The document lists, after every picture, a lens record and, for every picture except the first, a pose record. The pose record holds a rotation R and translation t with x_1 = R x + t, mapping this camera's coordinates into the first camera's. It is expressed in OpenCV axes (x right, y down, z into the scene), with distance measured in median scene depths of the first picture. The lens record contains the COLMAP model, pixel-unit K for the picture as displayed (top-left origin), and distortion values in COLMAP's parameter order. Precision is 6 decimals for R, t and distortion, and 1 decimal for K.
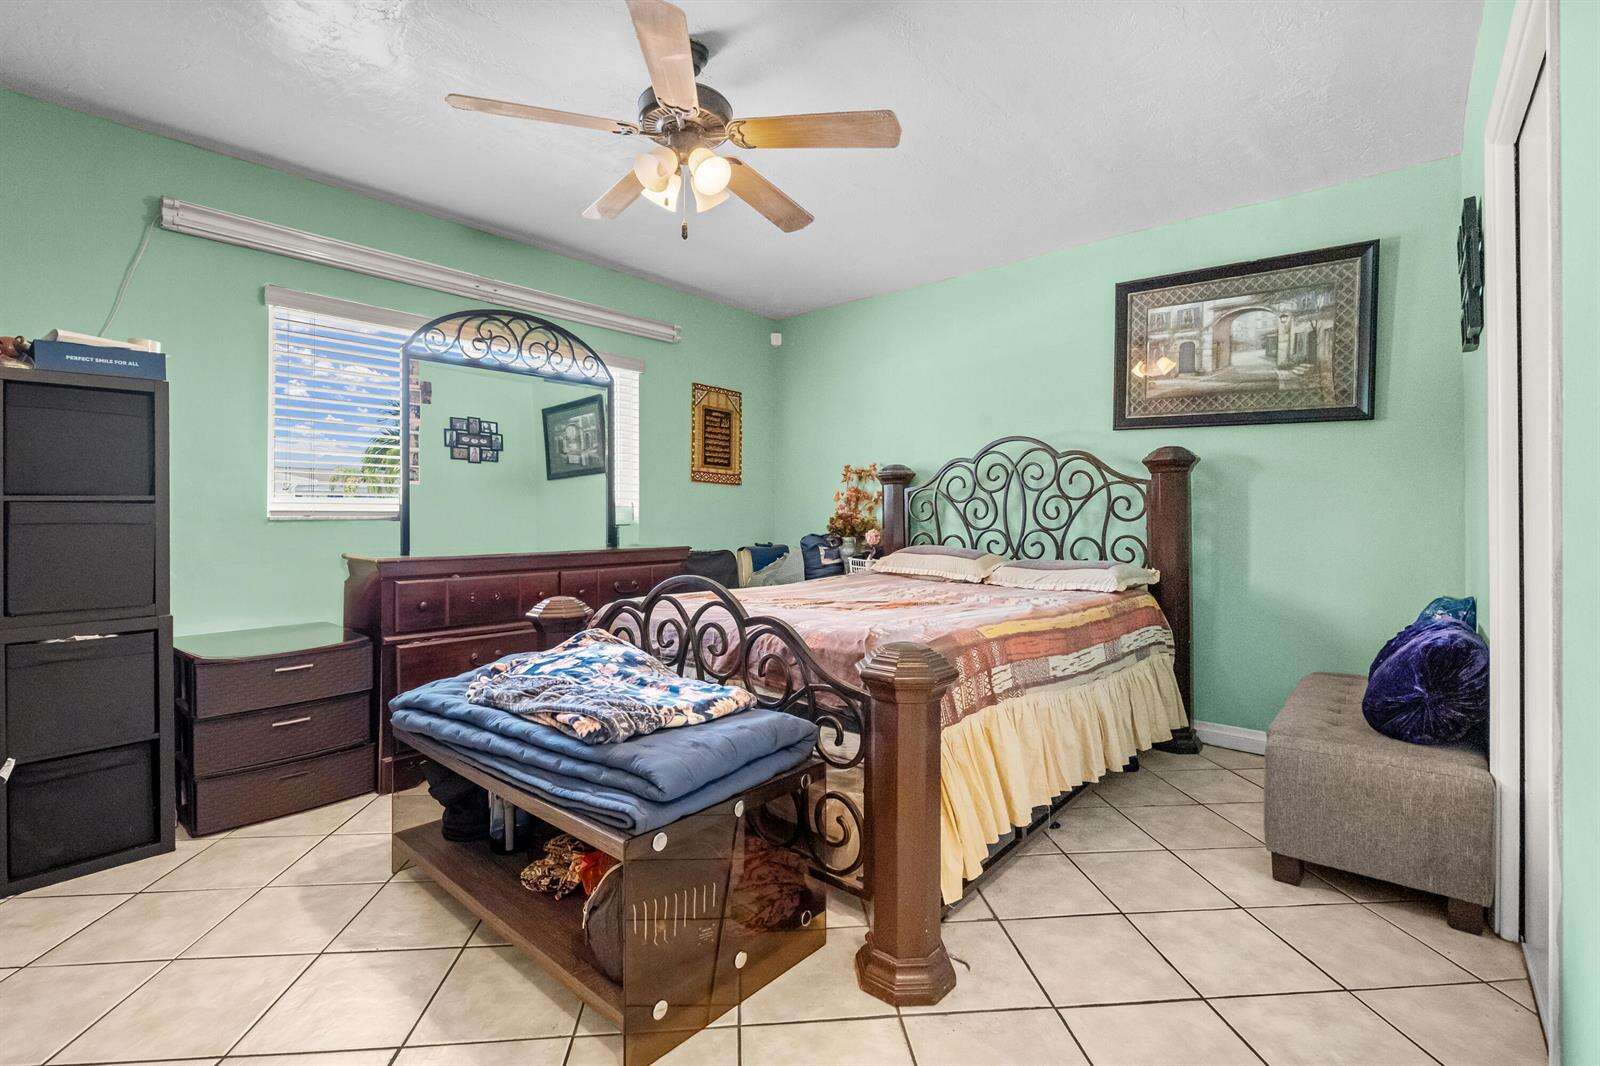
lens RADIAL K [[723.8, 0, 796.0], [0, 723.8, 510.6], [0, 0, 1]] dist [-0.001927, -0.000139]
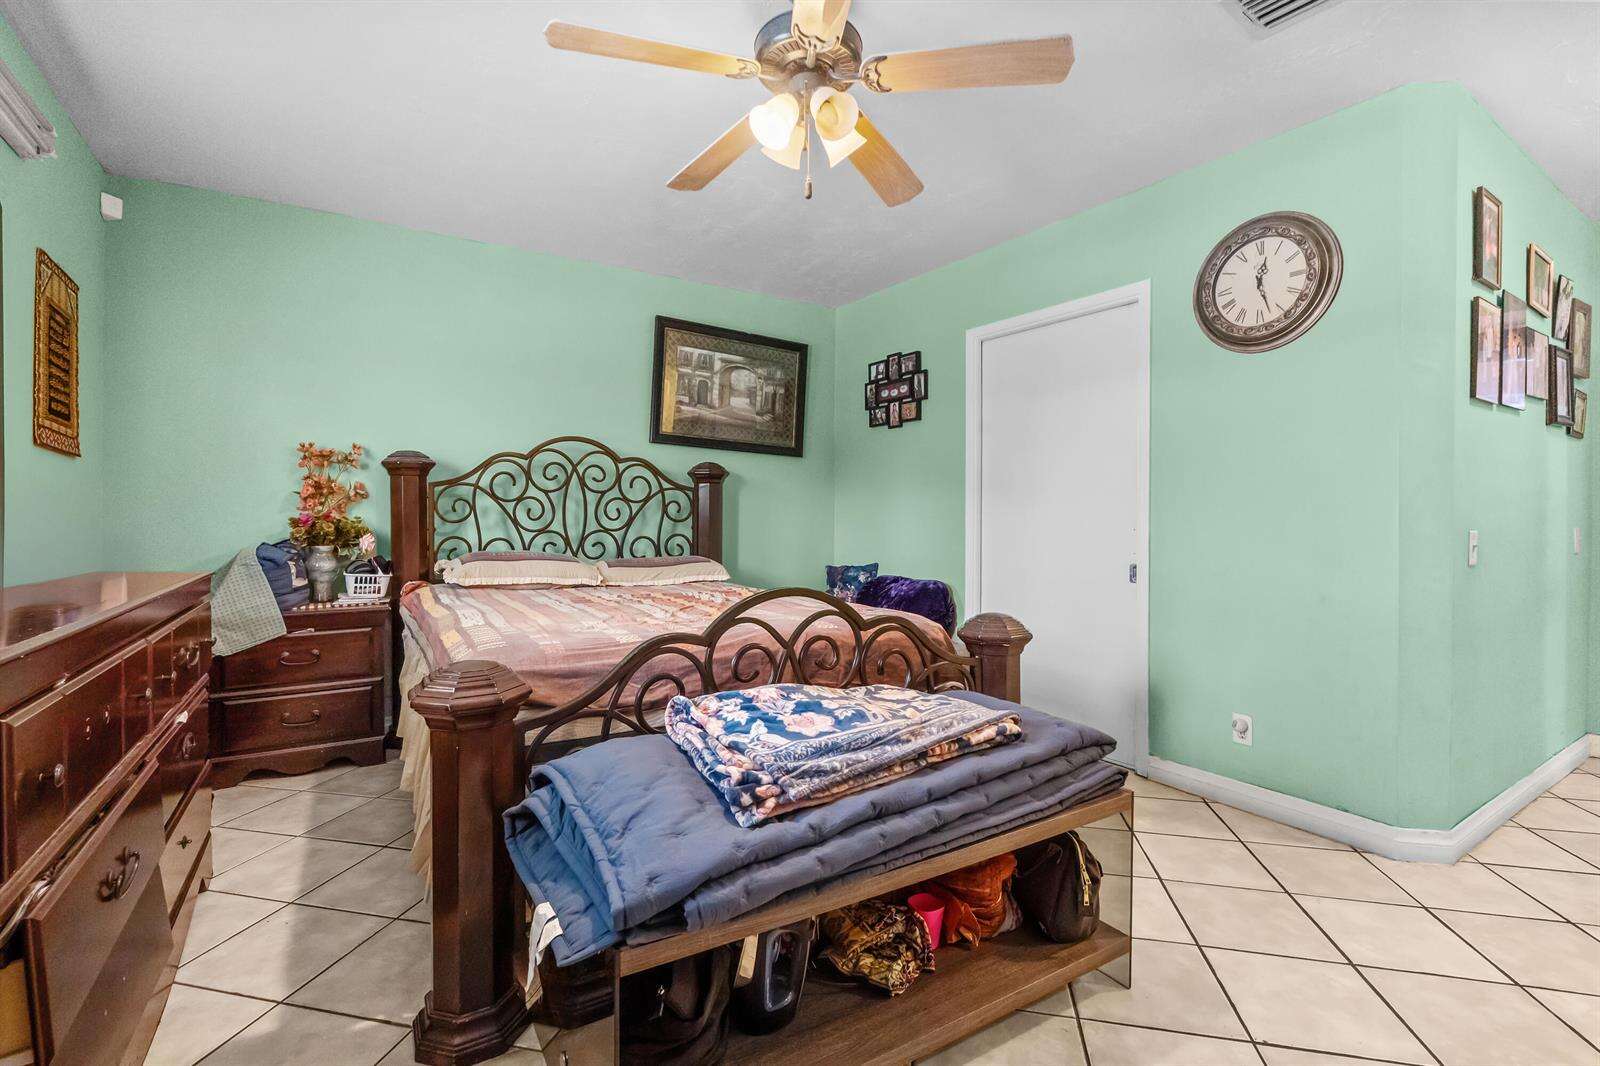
lens RADIAL K [[707.6, 0, 796.6], [0, 707.6, 528.4], [0, 0, 1]] dist [-0.003855, 0.000028]
pose [[0.303726, -0.010865, 0.952698, -0.575487], [-0.009965, 0.999844, 0.014579, 0.006270], [-0.952707, -0.013921, 0.303570, 0.452767]]
